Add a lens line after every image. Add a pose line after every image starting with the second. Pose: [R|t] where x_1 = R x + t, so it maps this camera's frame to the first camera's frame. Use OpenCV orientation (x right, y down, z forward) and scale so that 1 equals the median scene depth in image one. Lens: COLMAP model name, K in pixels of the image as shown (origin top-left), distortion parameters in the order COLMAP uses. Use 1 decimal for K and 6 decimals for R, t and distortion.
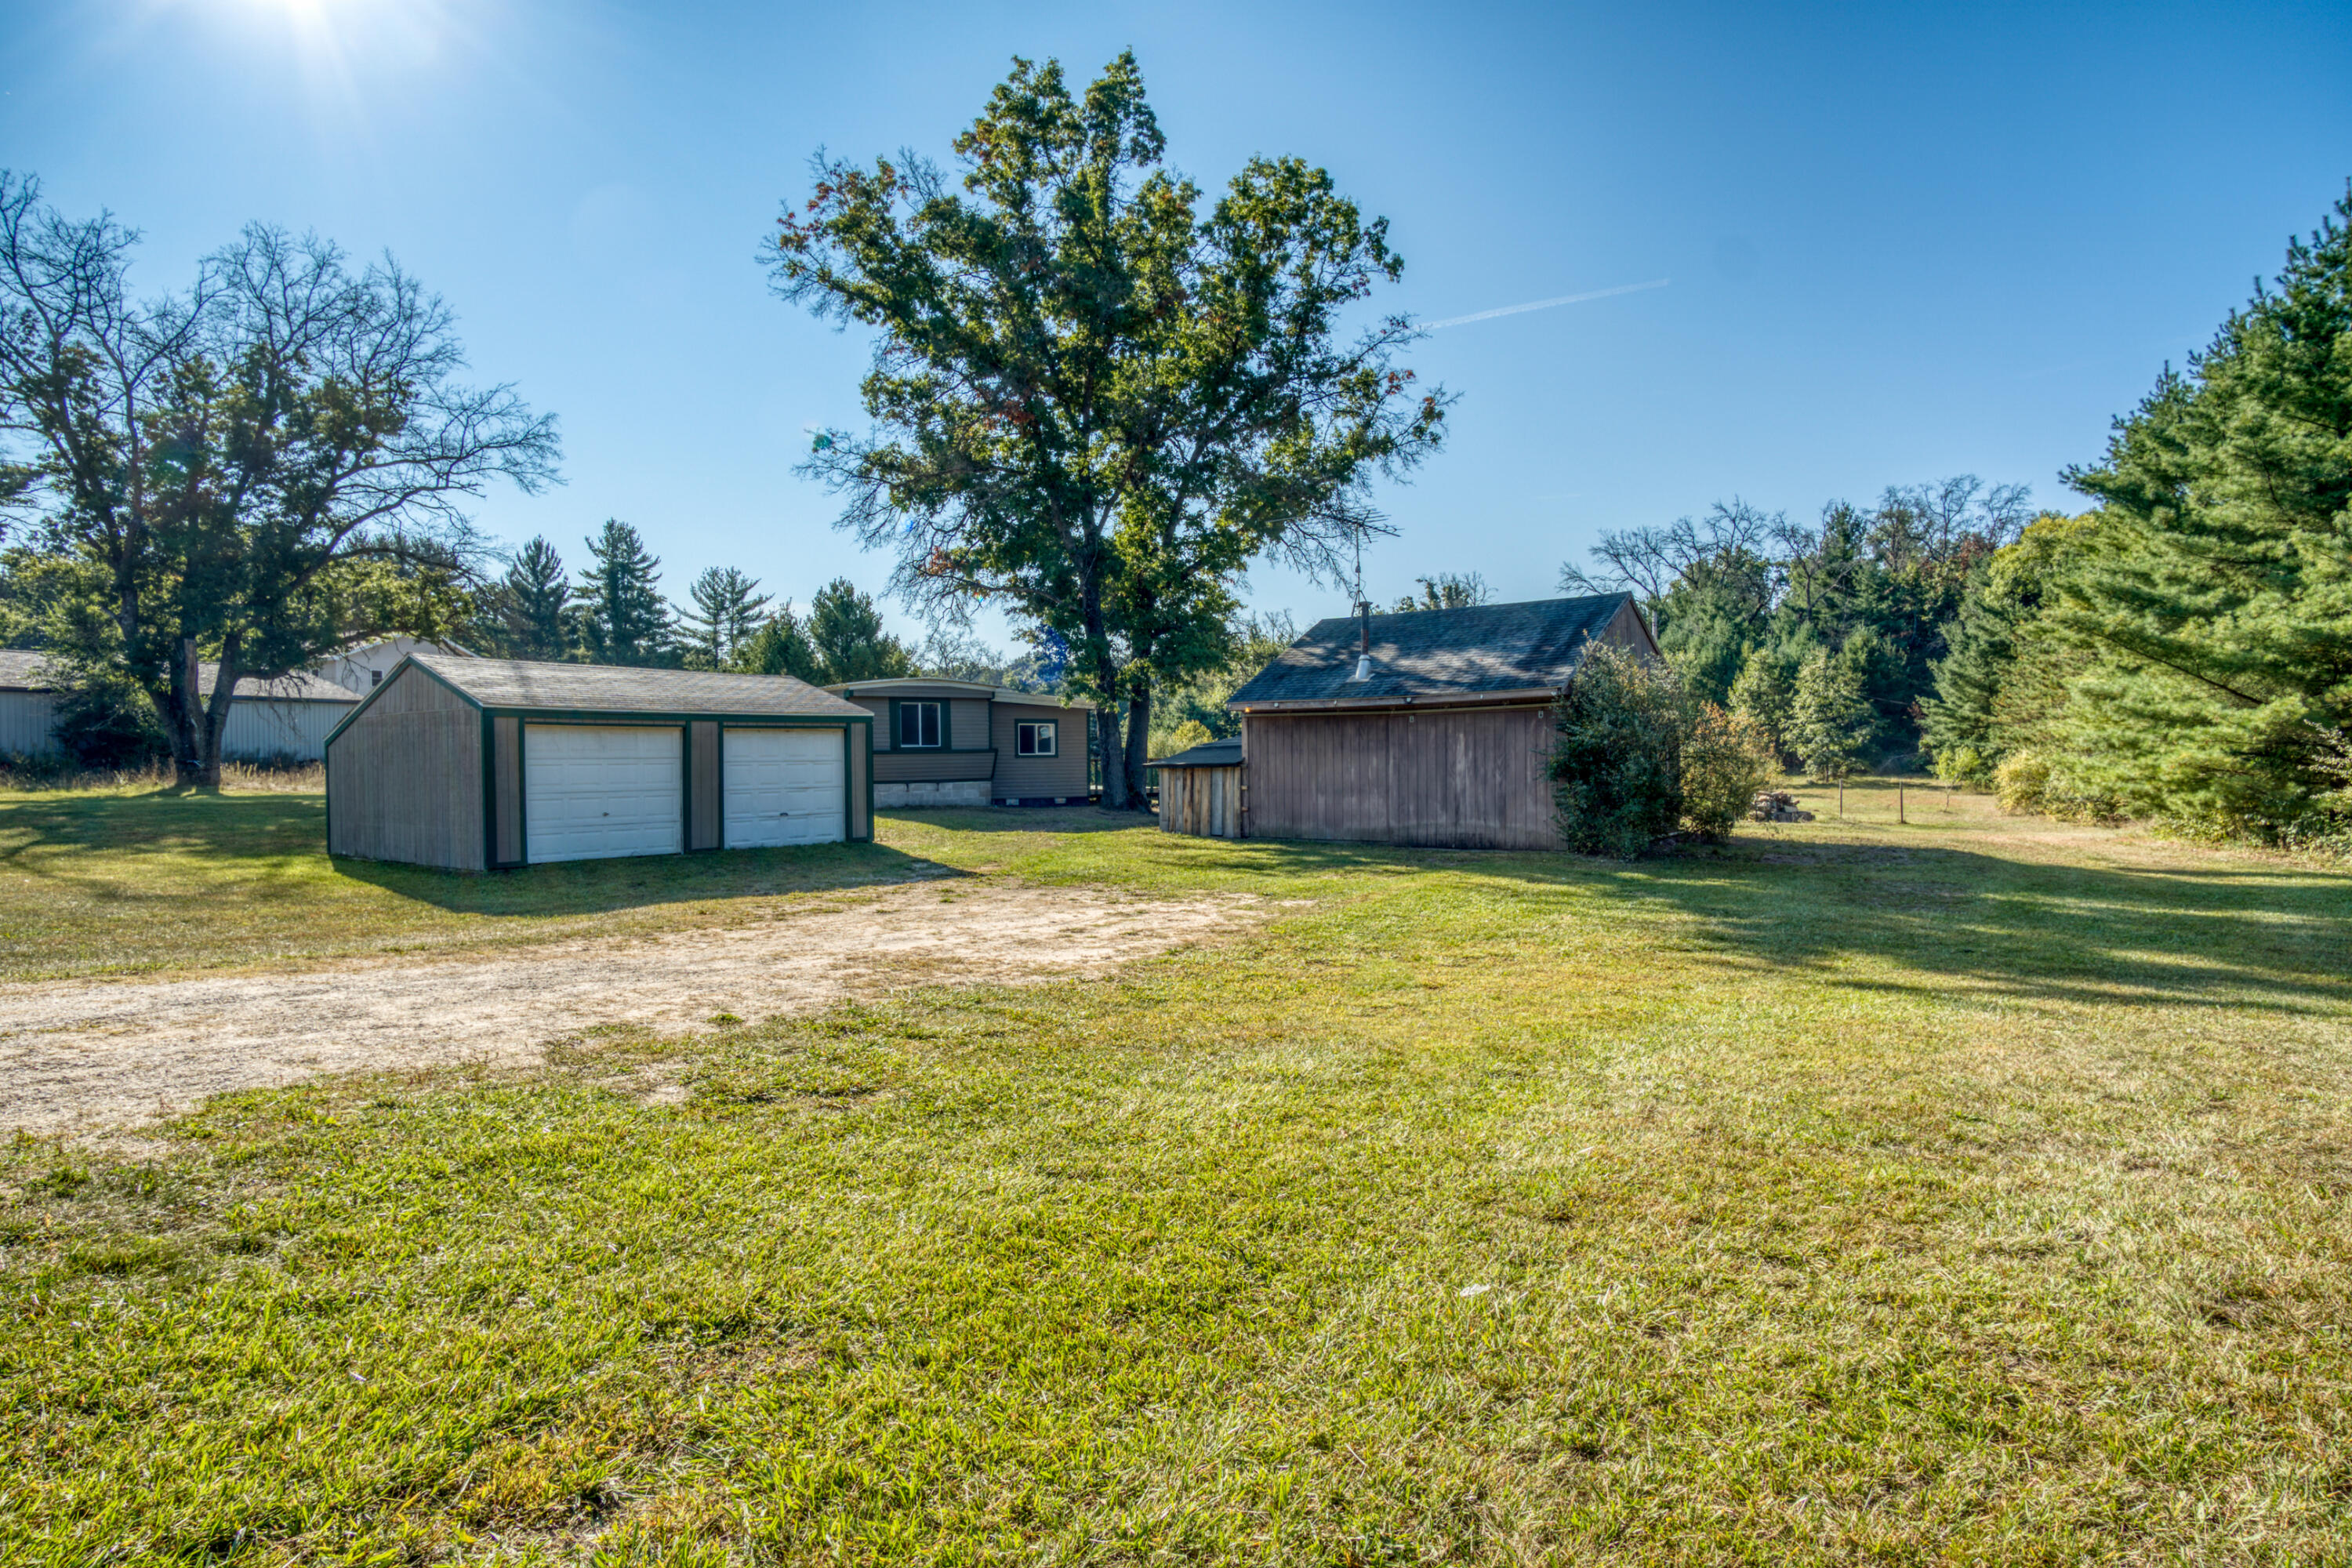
lens RADIAL K [[1262.3, 0, 1184.4], [0, 1262.3, 771.1], [0, 0, 1]] dist [-0.032097, 0.006378]
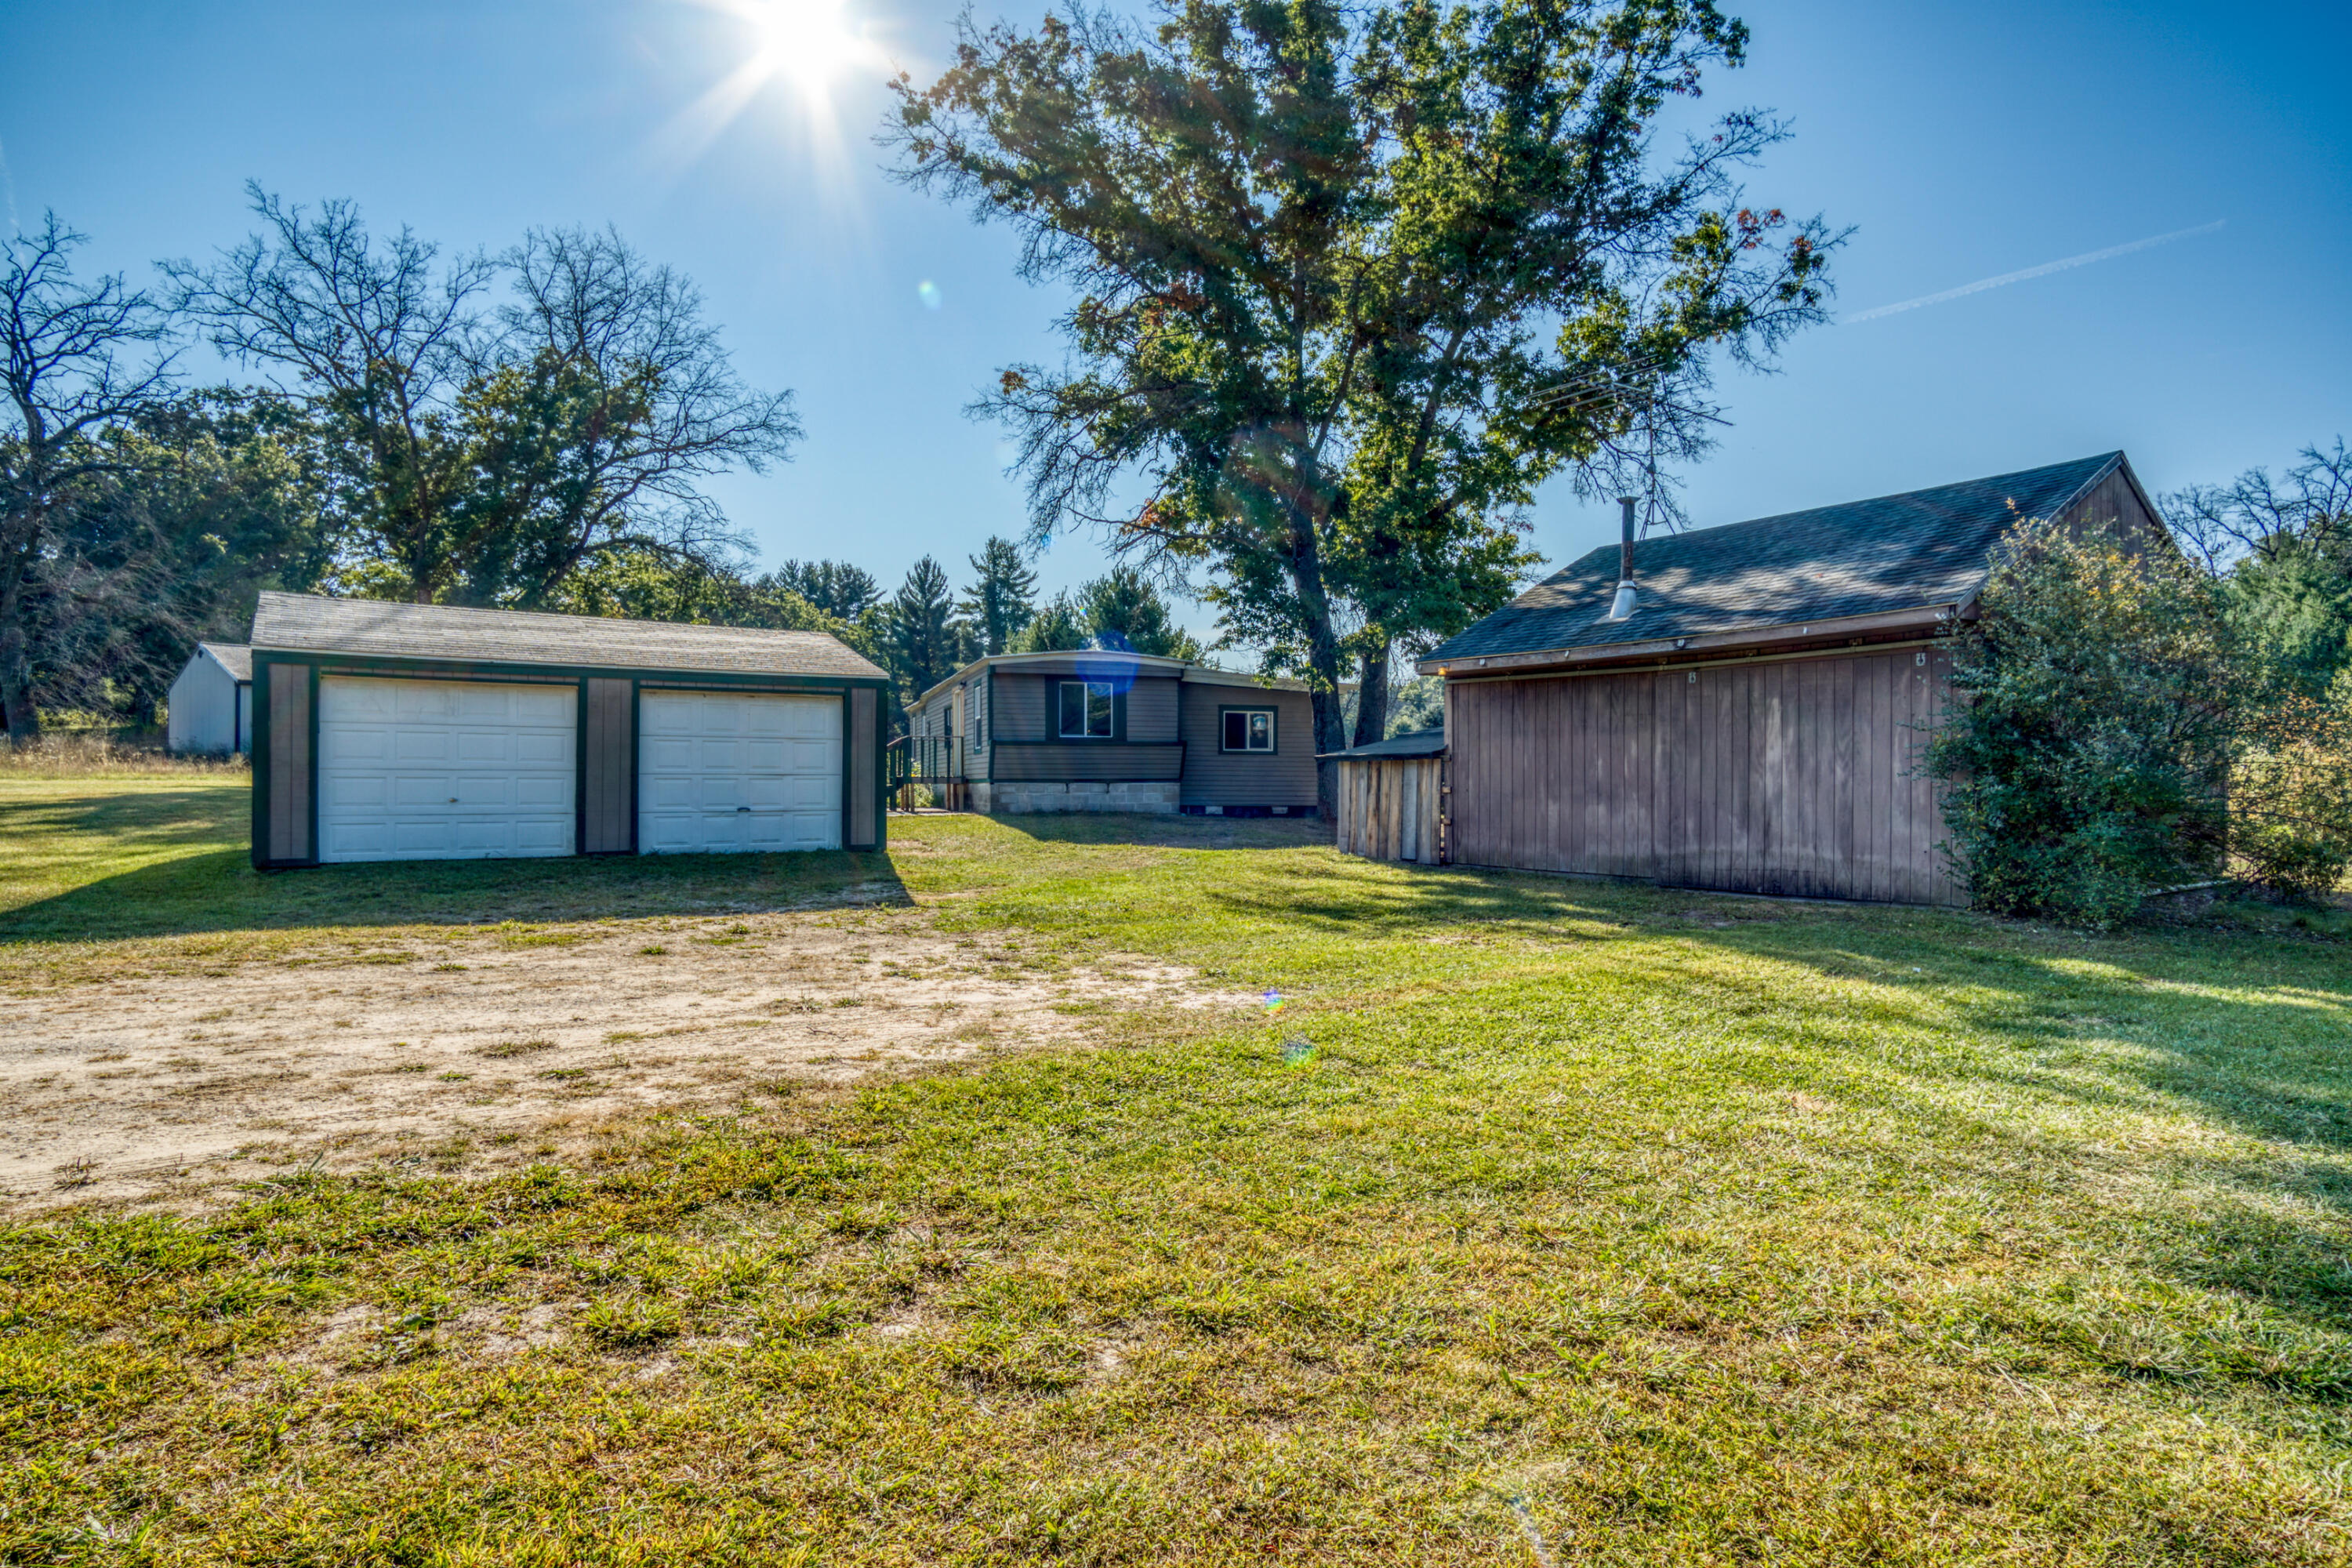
lens RADIAL K [[1262.3, 0, 1175.2], [0, 1262.3, 779.0], [0, 0, 1]] dist [-0.032097, 0.006378]
pose [[0.942707, 0.013554, -0.333346, 0.109797], [-0.017039, 0.999826, -0.007534, 0.012012], [0.333186, 0.012782, 0.942775, 0.259586]]
